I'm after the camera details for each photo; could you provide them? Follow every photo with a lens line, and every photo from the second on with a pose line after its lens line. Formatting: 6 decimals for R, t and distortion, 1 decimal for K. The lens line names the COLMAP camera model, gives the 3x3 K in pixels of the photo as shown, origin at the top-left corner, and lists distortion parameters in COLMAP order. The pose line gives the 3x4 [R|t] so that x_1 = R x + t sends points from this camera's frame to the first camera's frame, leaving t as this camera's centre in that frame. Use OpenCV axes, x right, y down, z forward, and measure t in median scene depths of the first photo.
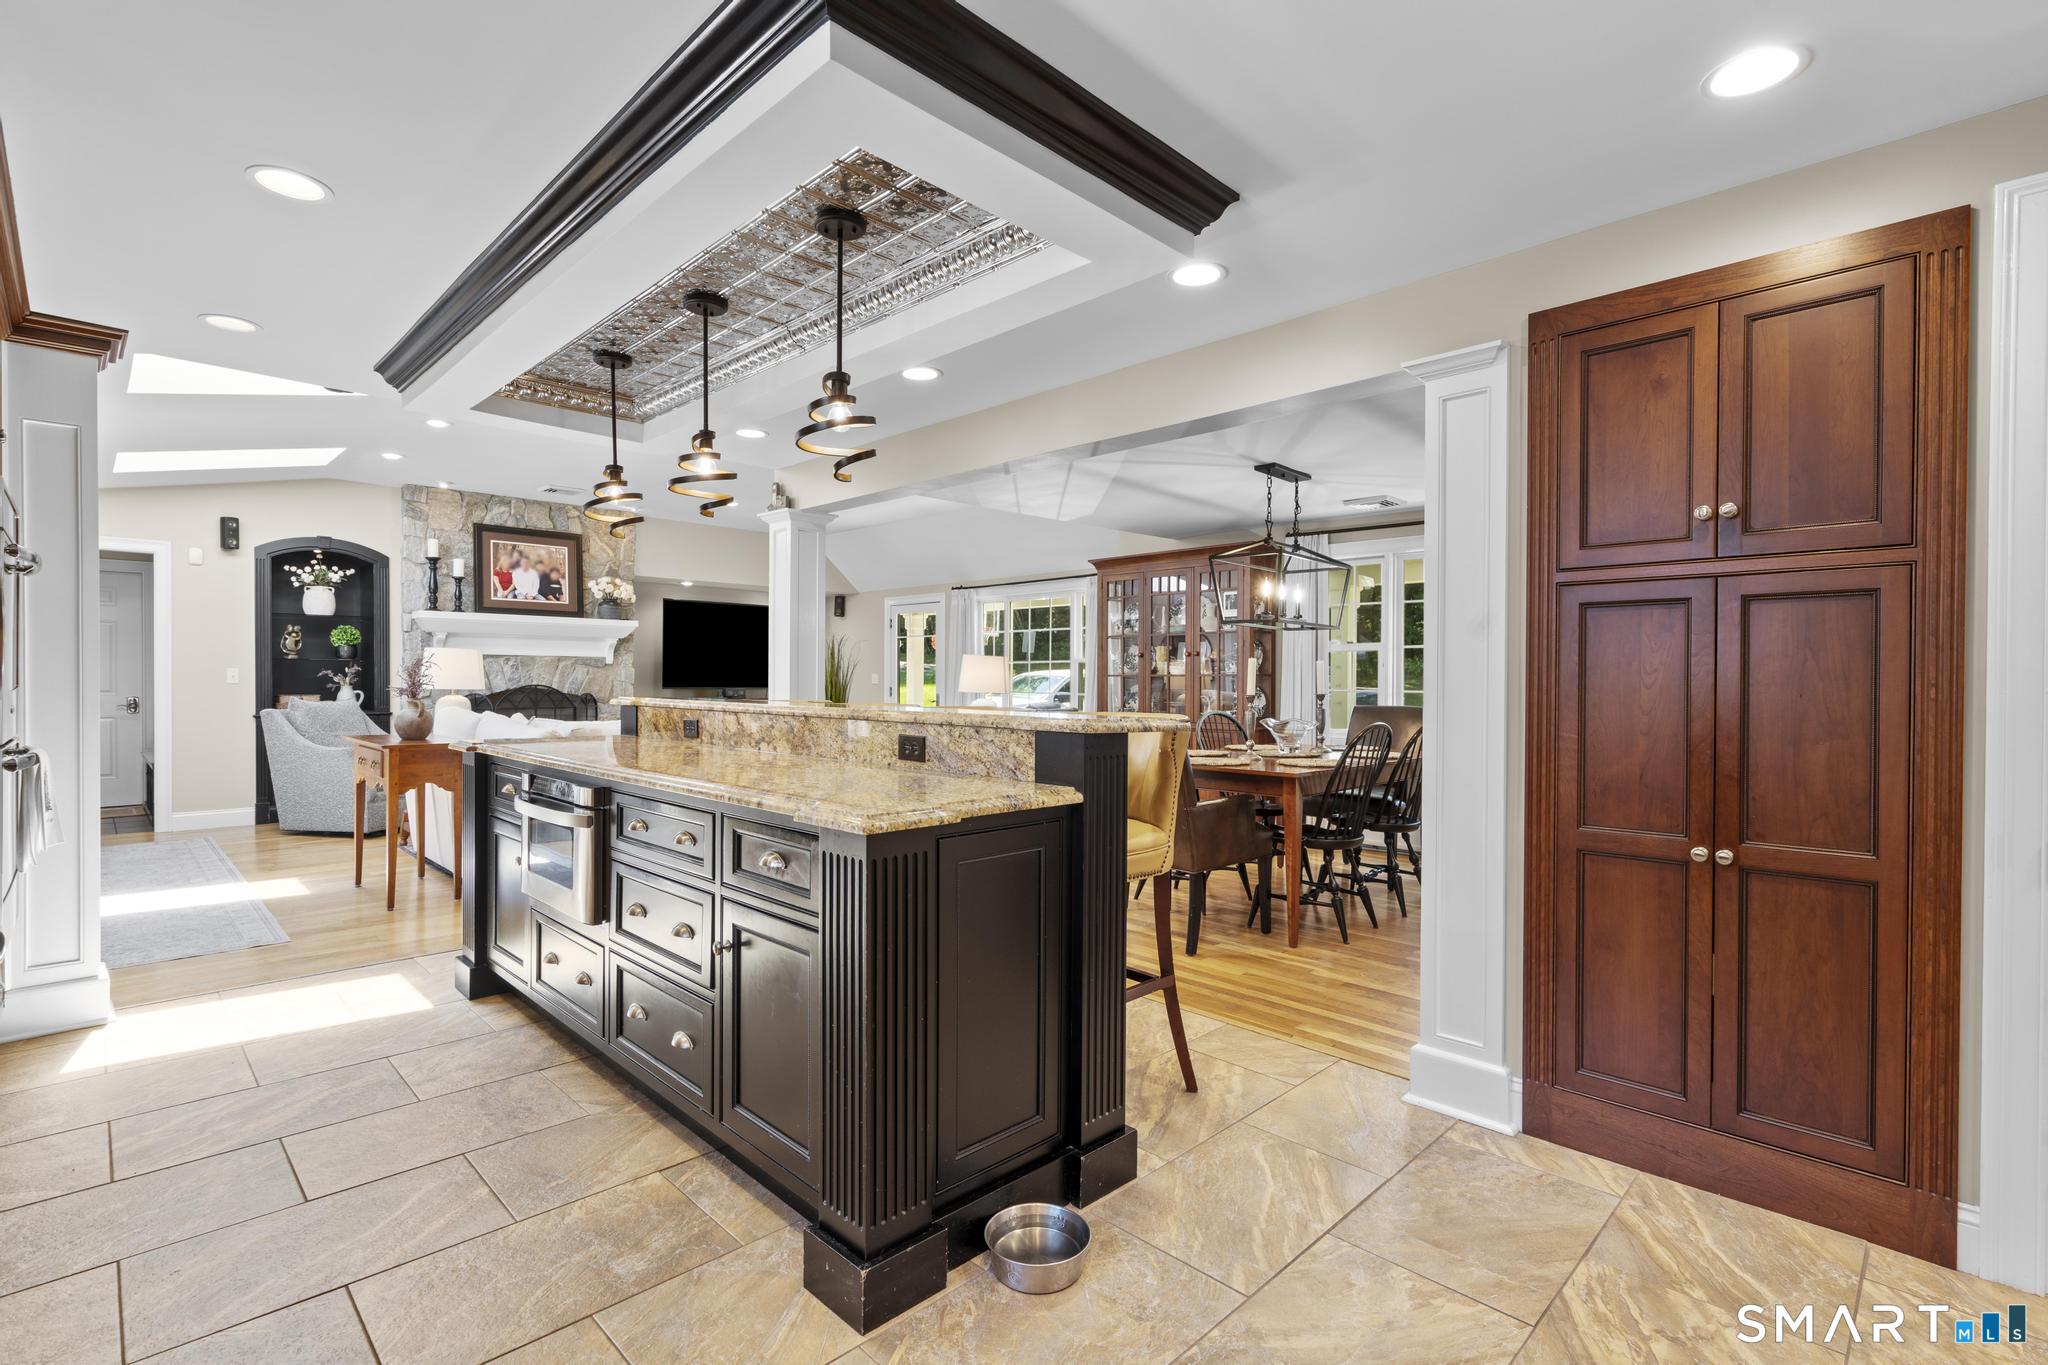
lens RADIAL K [[942.3, 0, 1024.0], [0, 942.3, 682.5], [0, 0, 1]] dist [-0.001479, -0.000044]
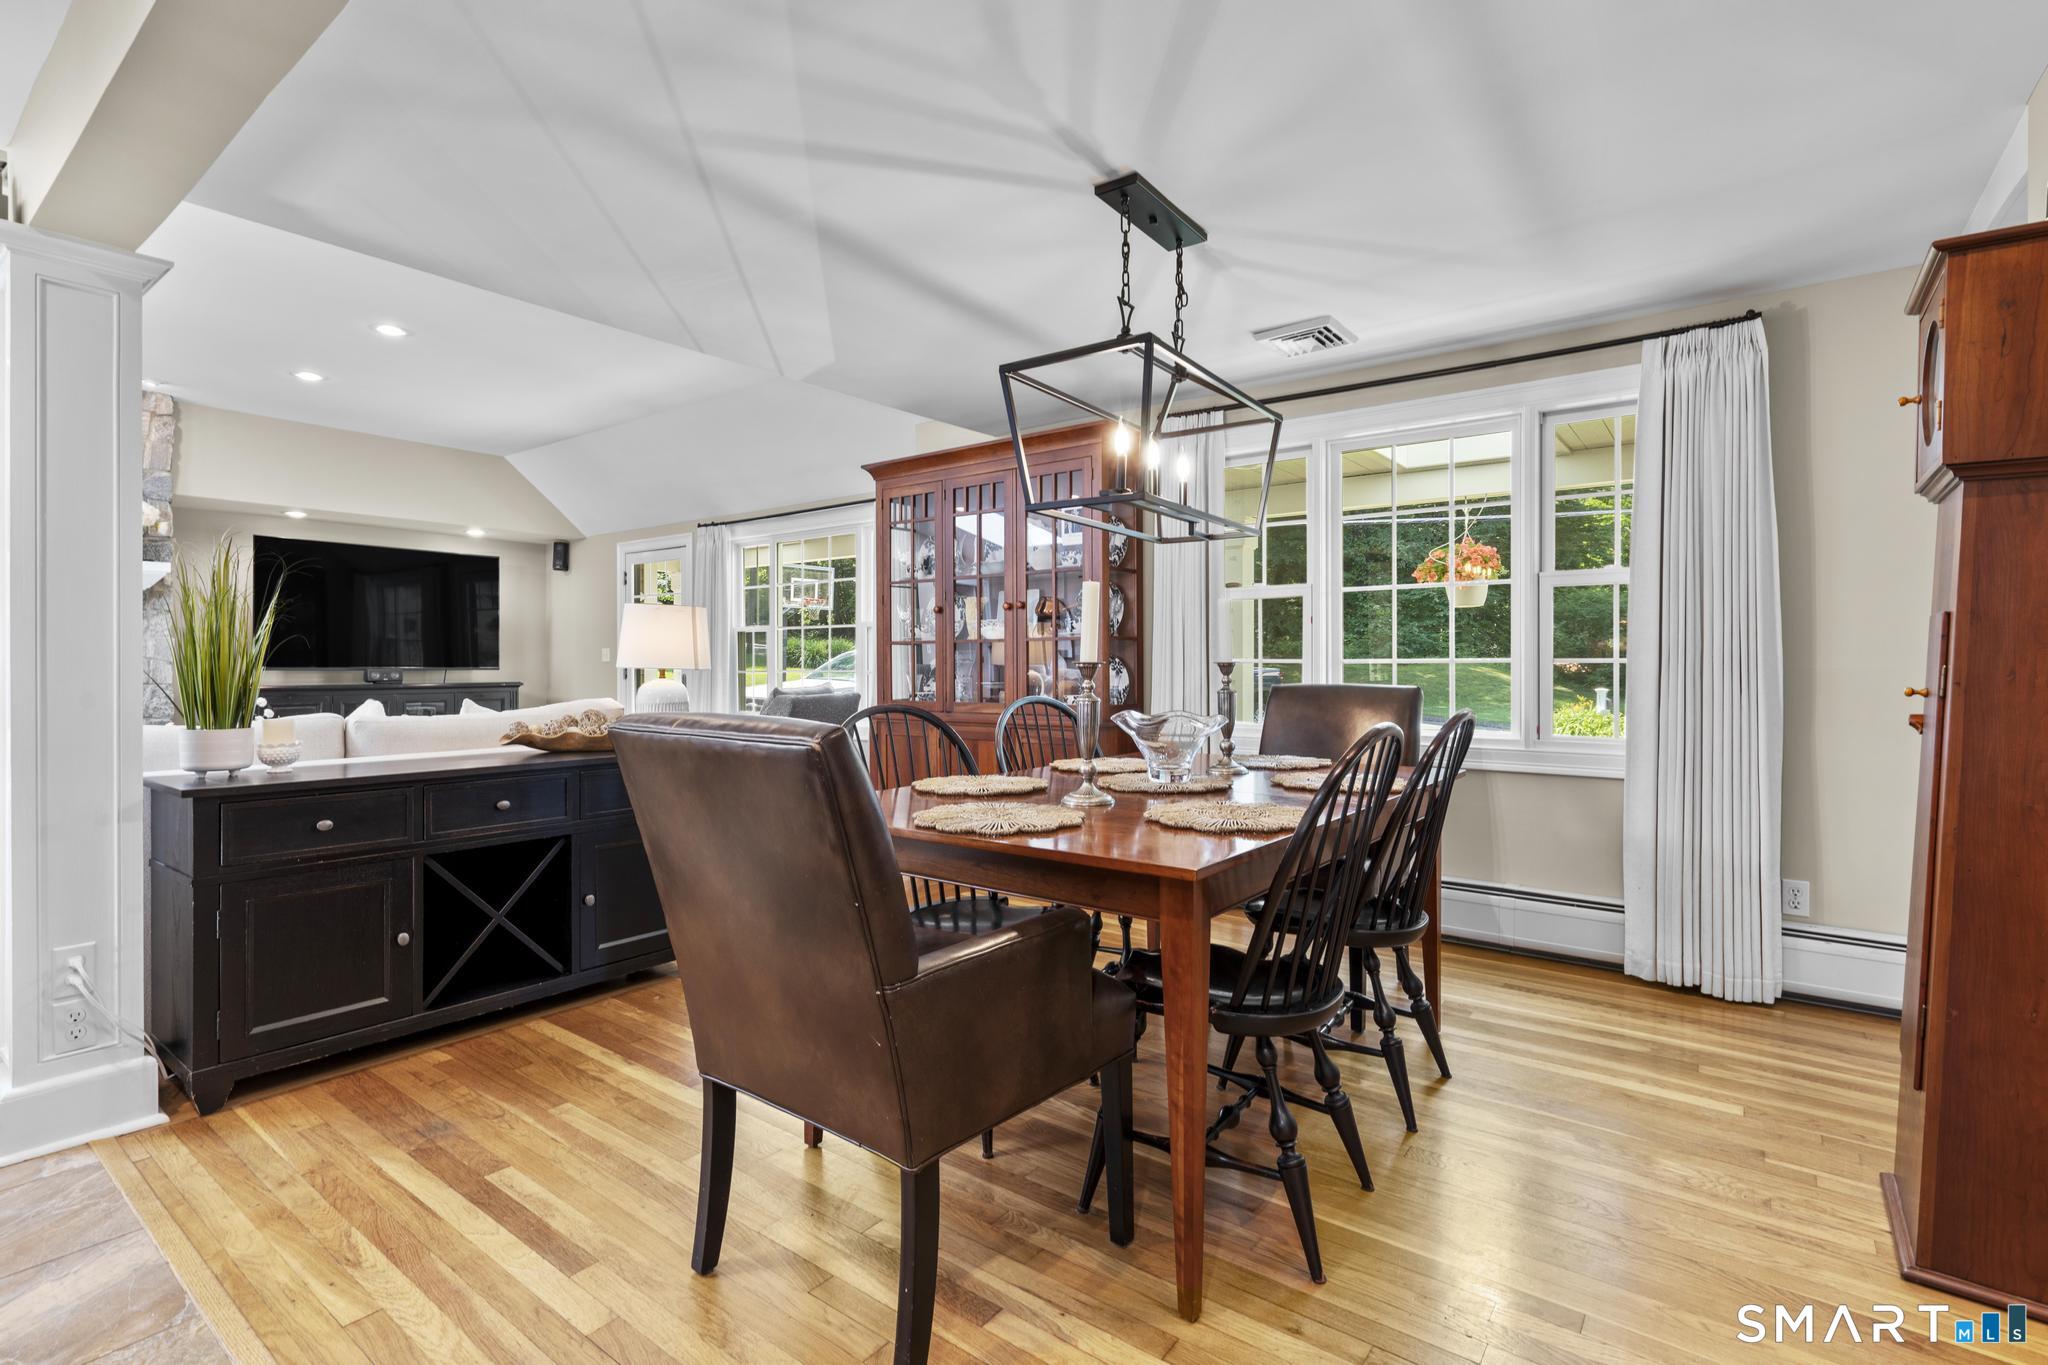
lens RADIAL K [[950.7, 0, 1020.1], [0, 950.7, 659.2], [0, 0, 1]] dist [0.000379, 0.000010]
pose [[0.991440, -0.004830, 0.130474, 0.132386], [0.005731, 0.999962, -0.006531, 0.013008], [-0.130438, 0.007223, 0.991430, 0.490017]]
